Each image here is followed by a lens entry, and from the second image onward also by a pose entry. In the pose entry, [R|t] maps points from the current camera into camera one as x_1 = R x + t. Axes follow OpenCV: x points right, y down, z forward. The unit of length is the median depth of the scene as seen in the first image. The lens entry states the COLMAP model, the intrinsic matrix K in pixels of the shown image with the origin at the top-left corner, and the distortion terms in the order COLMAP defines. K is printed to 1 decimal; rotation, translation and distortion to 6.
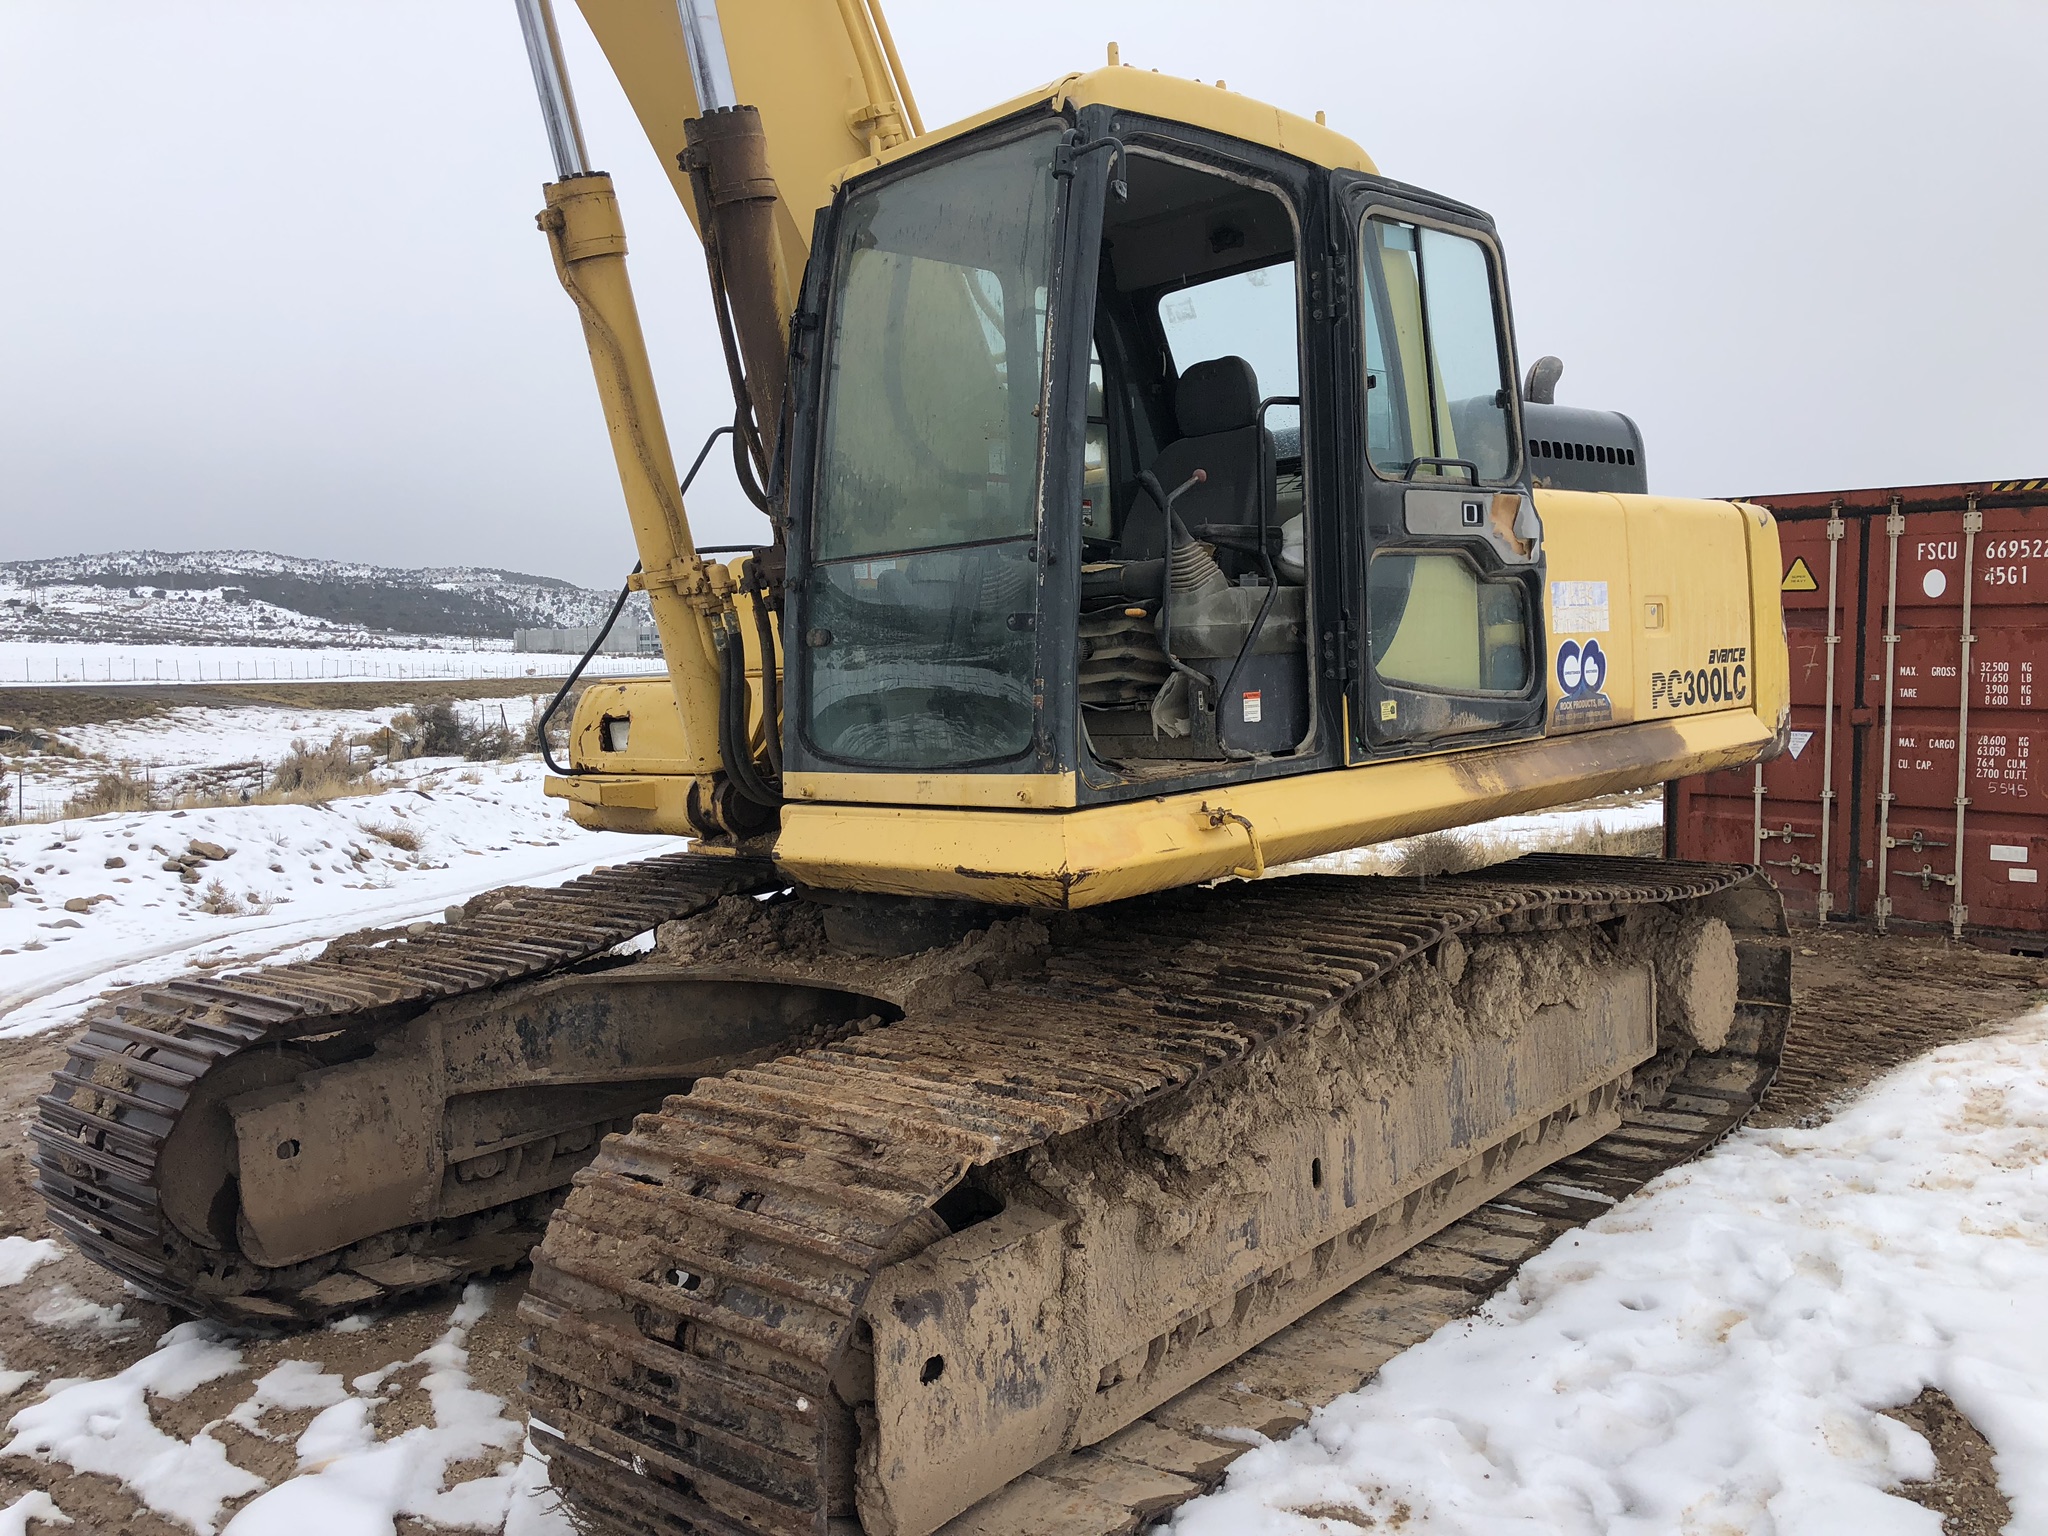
lens RADIAL K [[1671.9, 0, 1010.1], [0, 1671.9, 761.5], [0, 0, 1]] dist [0.051749, -0.045641]
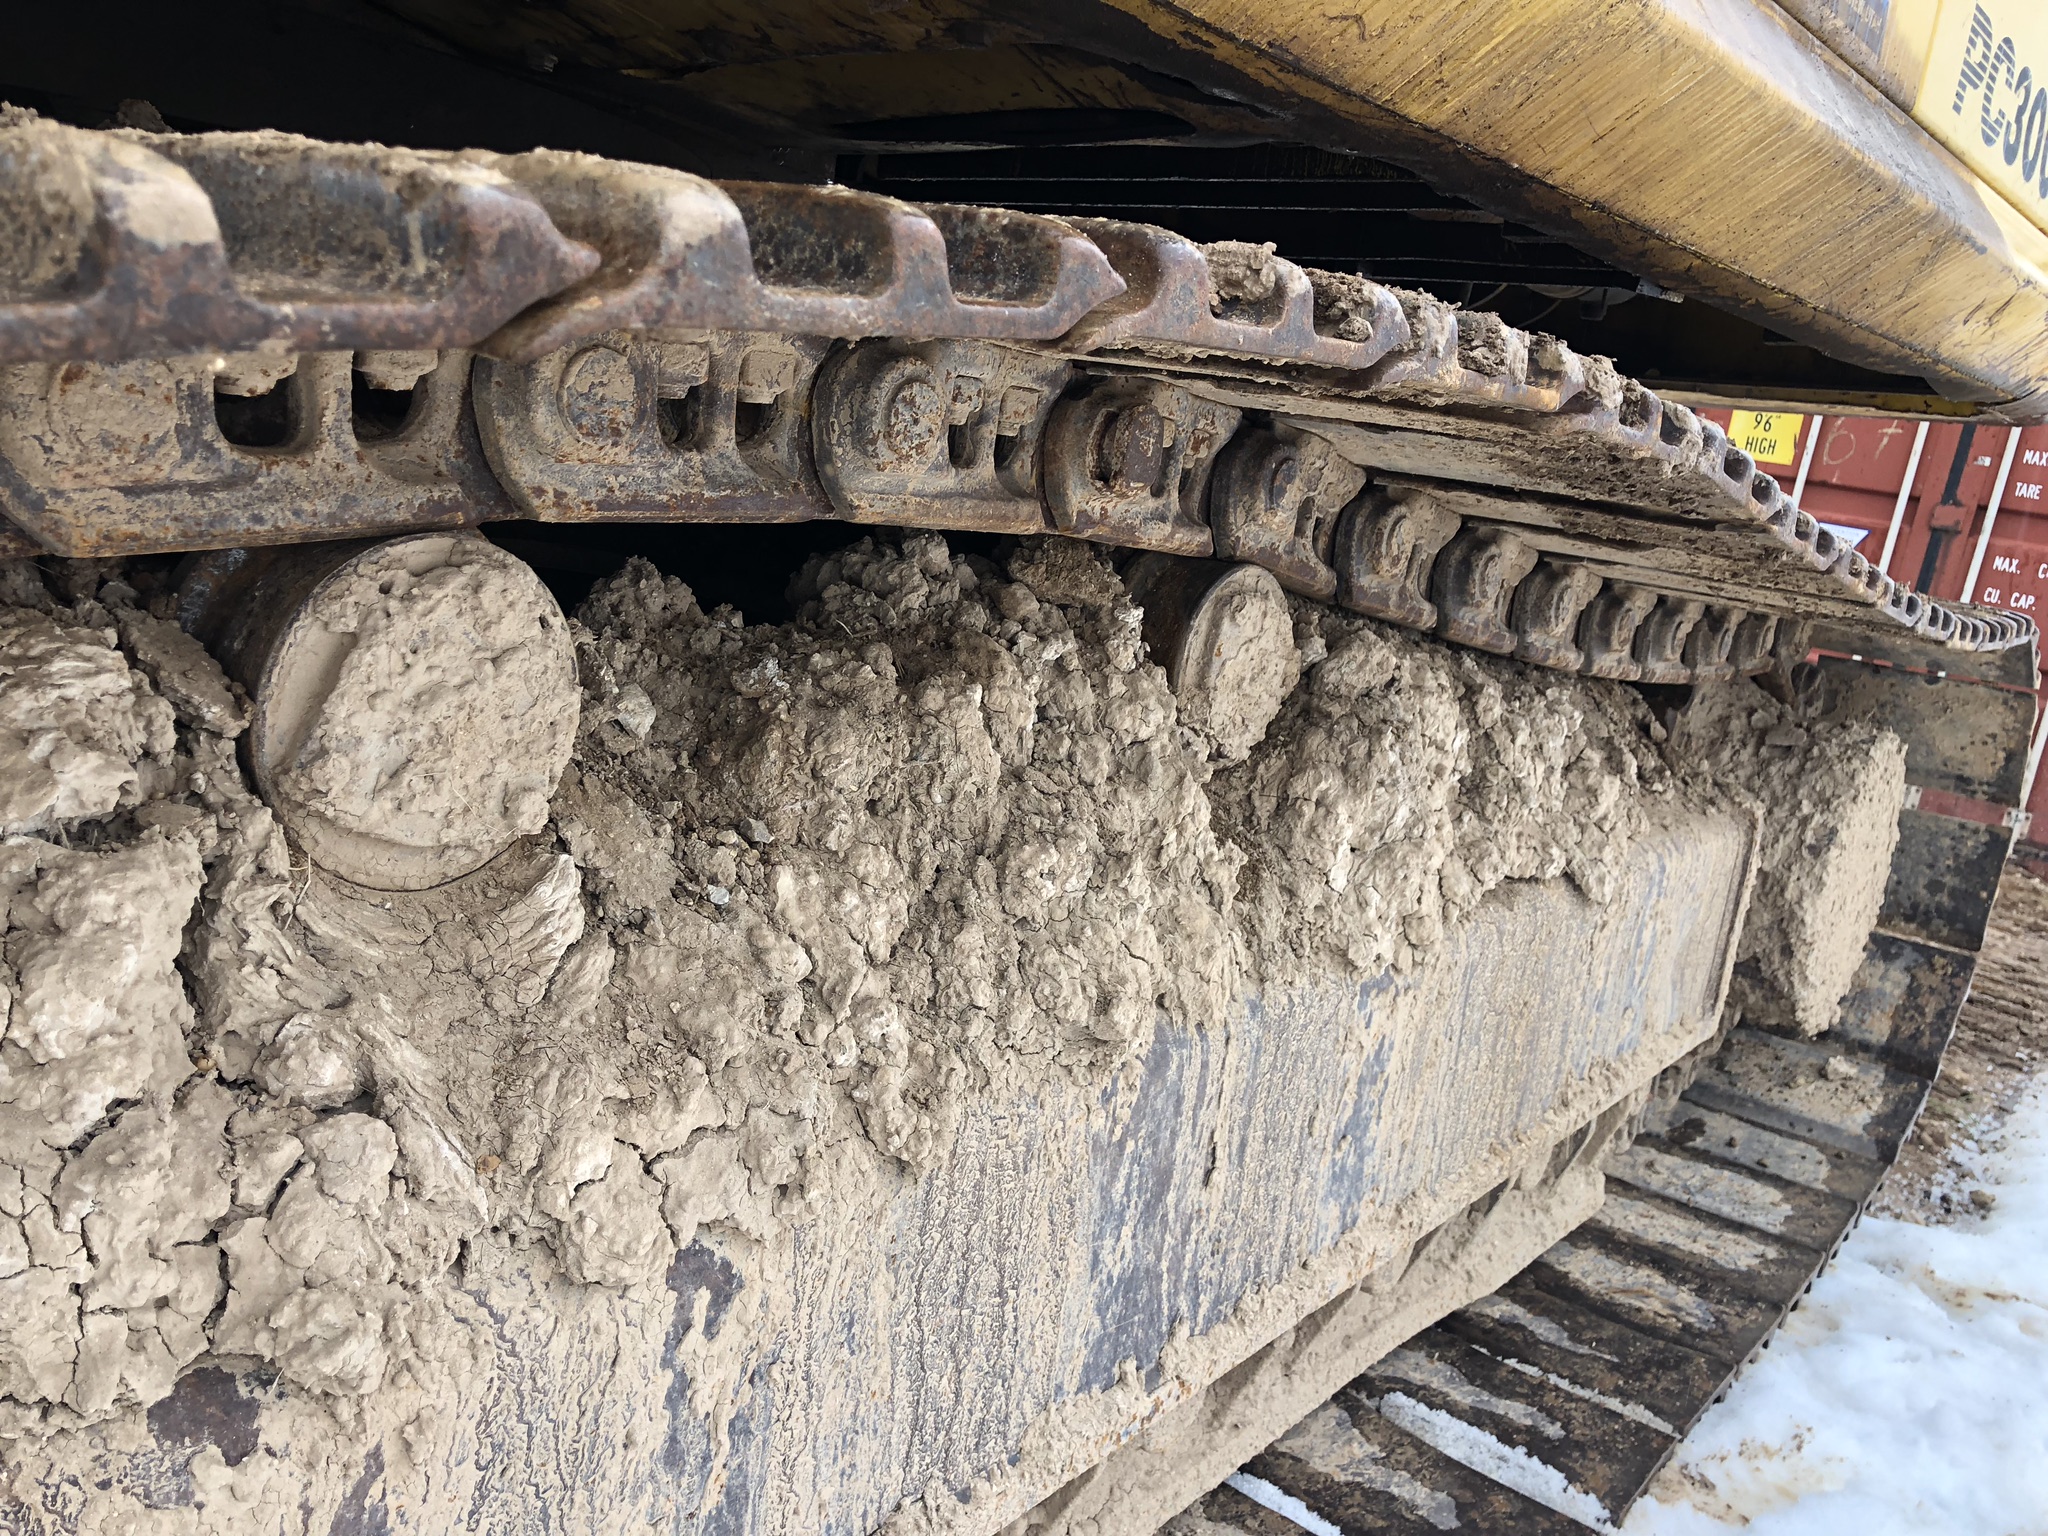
lens RADIAL K [[1671.9, 0, 1010.1], [0, 1671.9, 761.5], [0, 0, 1]] dist [0.051749, -0.045641]
pose [[0.982767, 0.164874, 0.083579, 0.199829], [-0.174488, 0.976688, 0.125042, 0.102438], [-0.061015, -0.137470, 0.988625, 0.710290]]
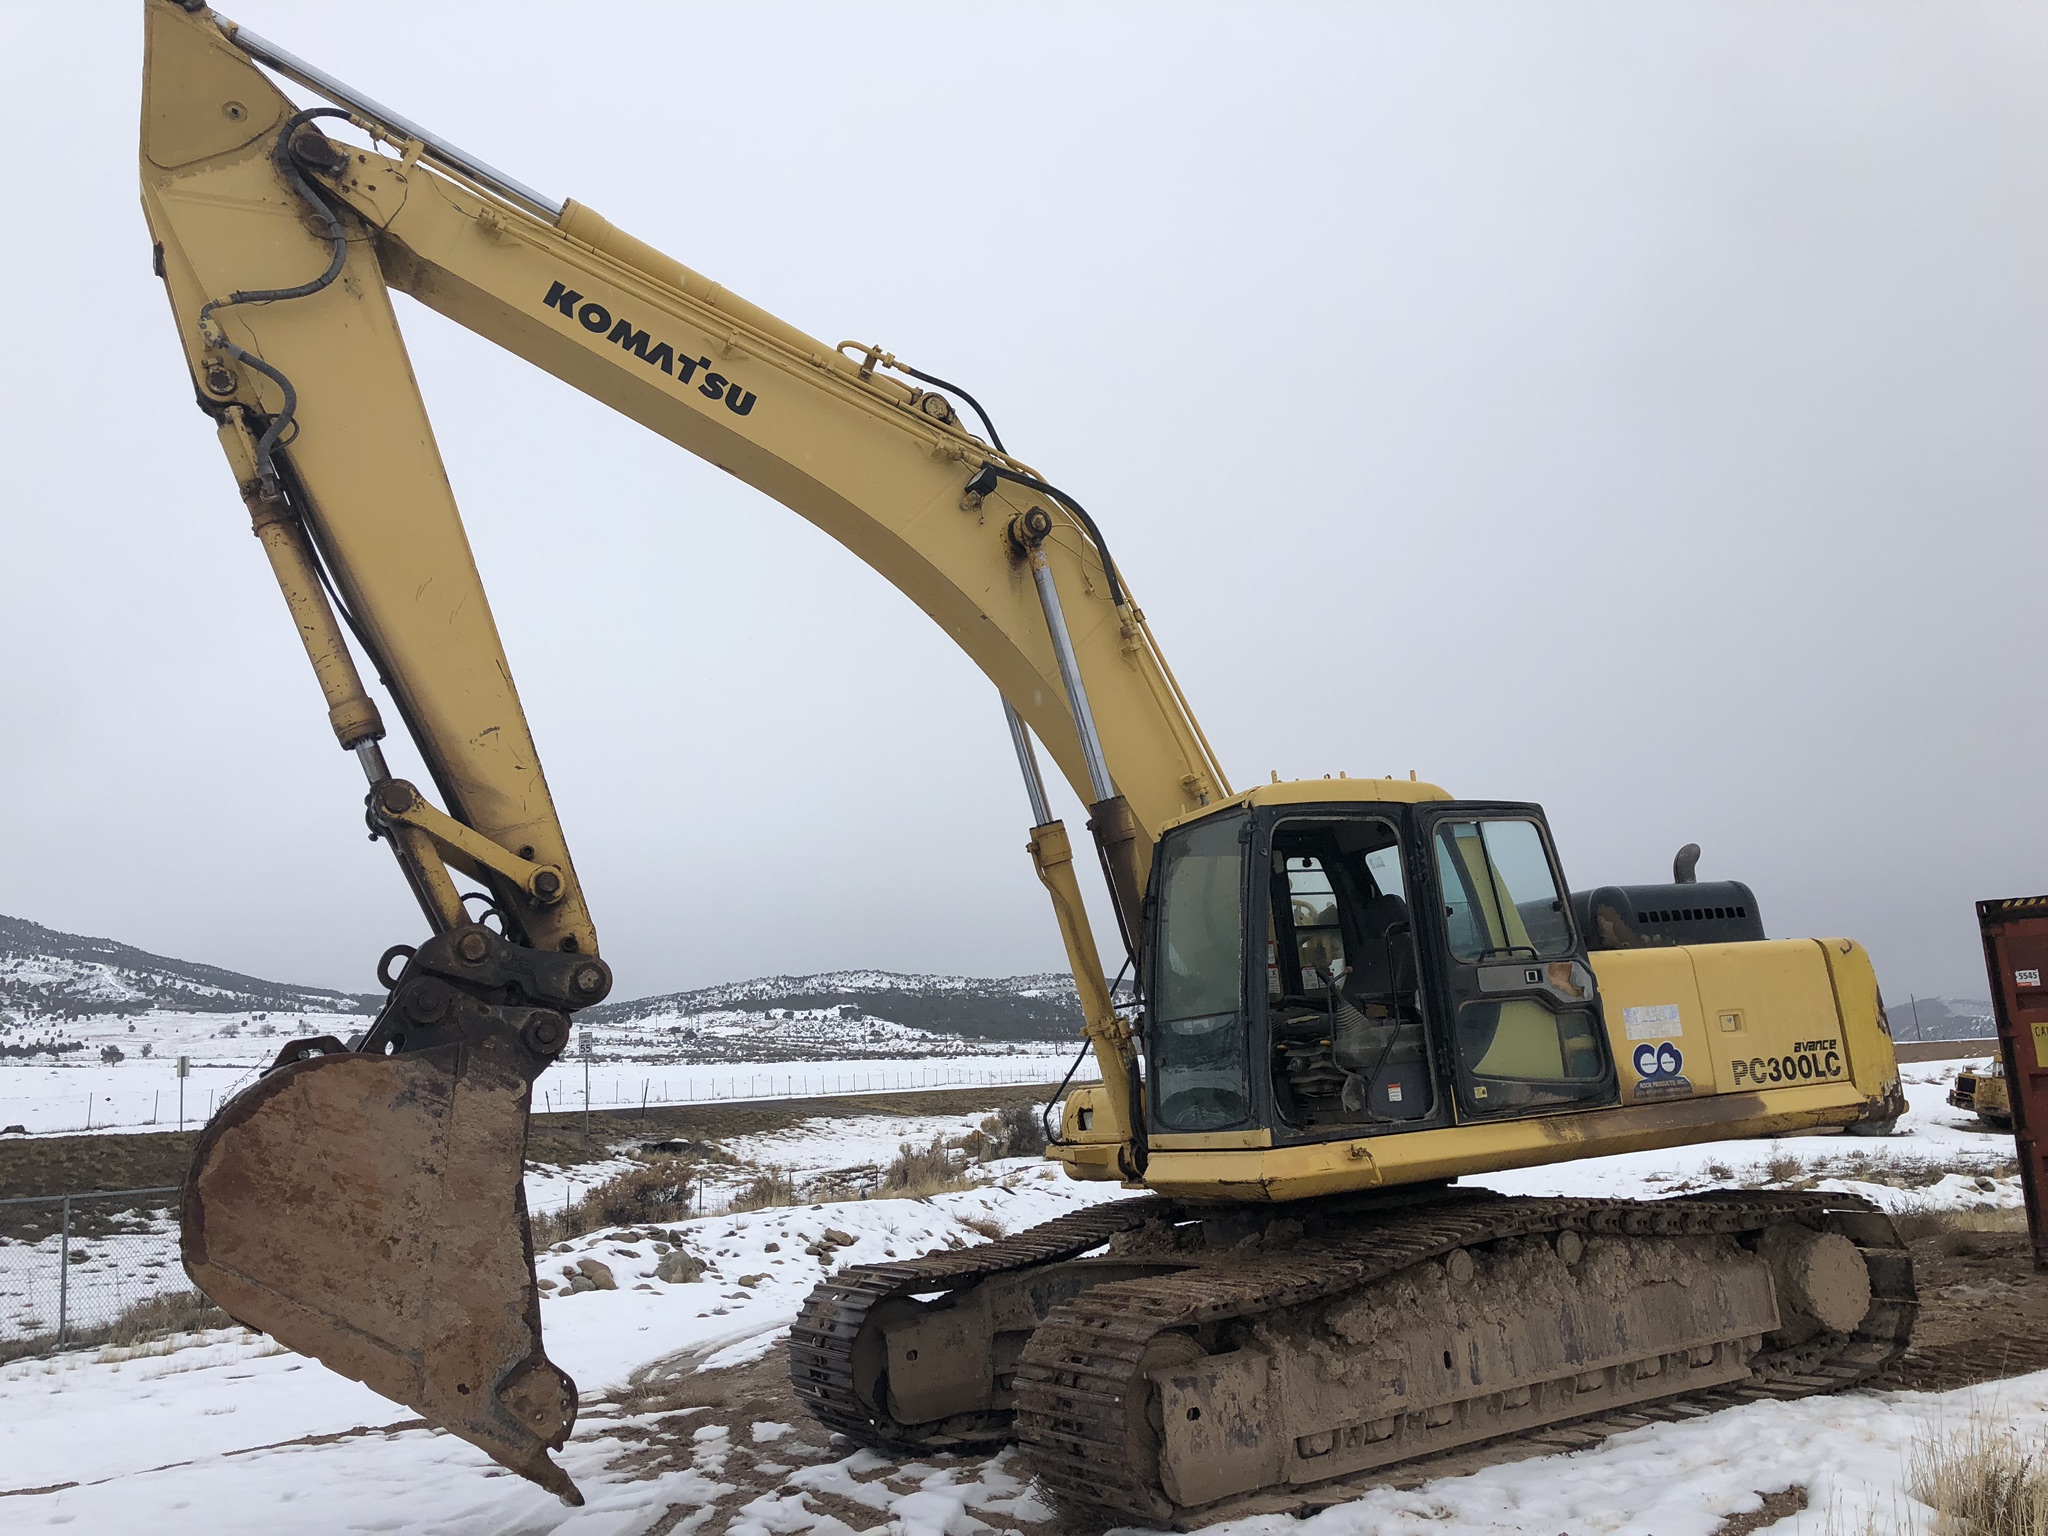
lens RADIAL K [[1671.9, 0, 1010.1], [0, 1671.9, 761.5], [0, 0, 1]] dist [0.051749, -0.045641]
pose [[0.943214, -0.097137, -0.317666, 0.304727], [0.021179, 0.971930, -0.234315, 0.030963], [0.331510, 0.214281, 0.918795, -0.754396]]
